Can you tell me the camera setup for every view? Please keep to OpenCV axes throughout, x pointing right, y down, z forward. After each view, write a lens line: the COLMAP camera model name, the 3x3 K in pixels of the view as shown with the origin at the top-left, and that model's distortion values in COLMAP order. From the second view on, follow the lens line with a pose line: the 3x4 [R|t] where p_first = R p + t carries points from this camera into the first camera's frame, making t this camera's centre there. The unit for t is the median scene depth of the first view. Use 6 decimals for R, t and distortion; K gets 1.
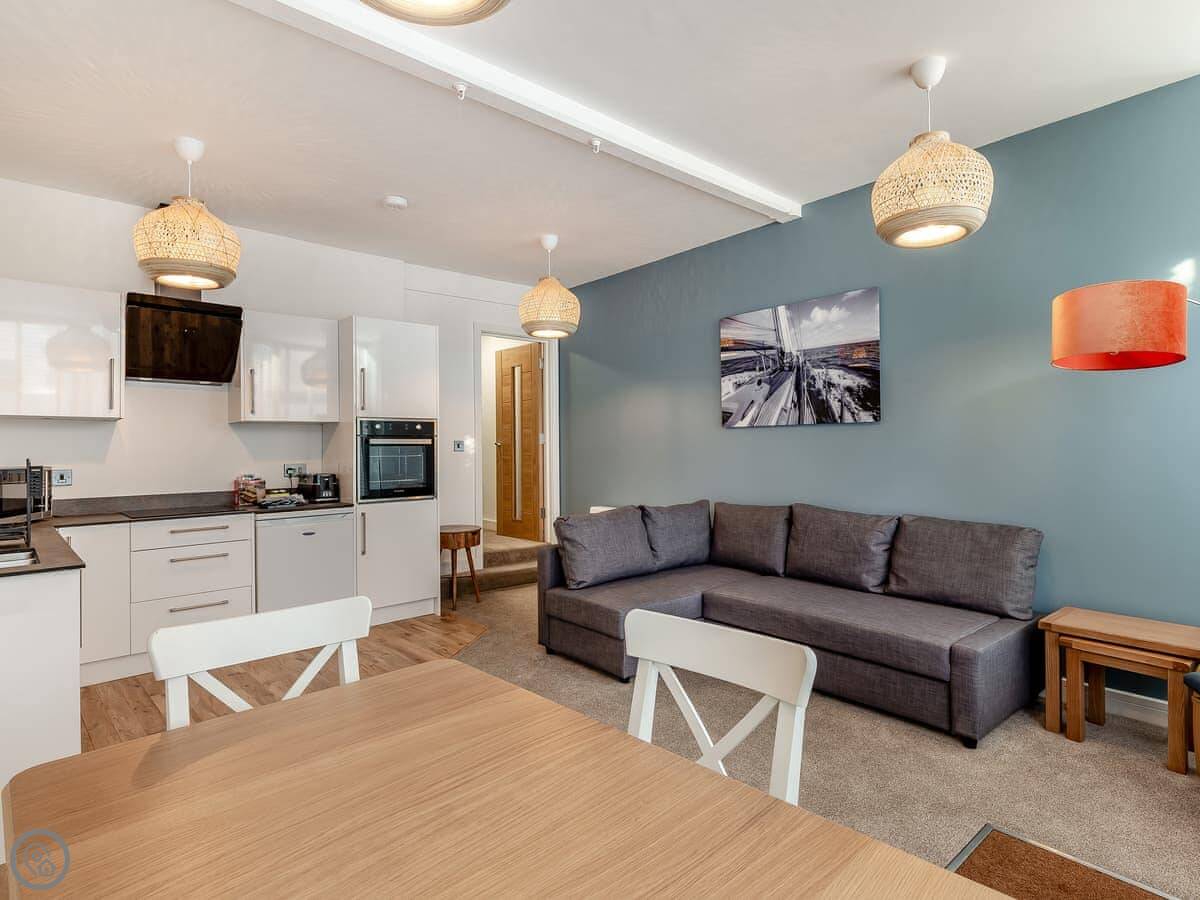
lens RADIAL K [[625.0, 0, 620.9], [0, 625.0, 442.1], [0, 0, 1]] dist [0.002575, 0.000101]
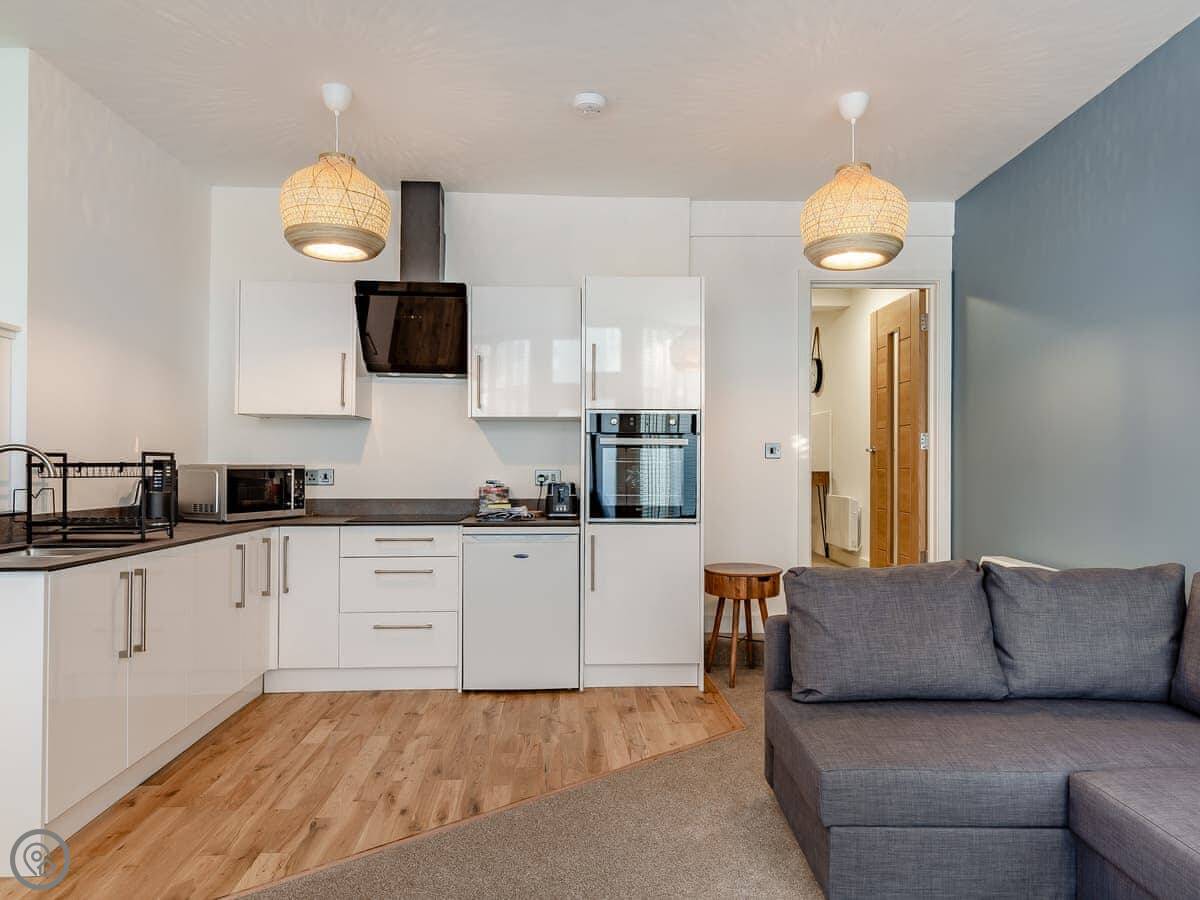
lens RADIAL K [[745.8, 0, 620.8], [0, 745.8, 459.6], [0, 0, 1]] dist [0.010652, -0.000159]
pose [[0.756255, 0.008968, -0.654216, 0.205451], [-0.006307, 0.999960, 0.006416, 0.015242], [0.654247, -0.000726, 0.756281, 0.341233]]
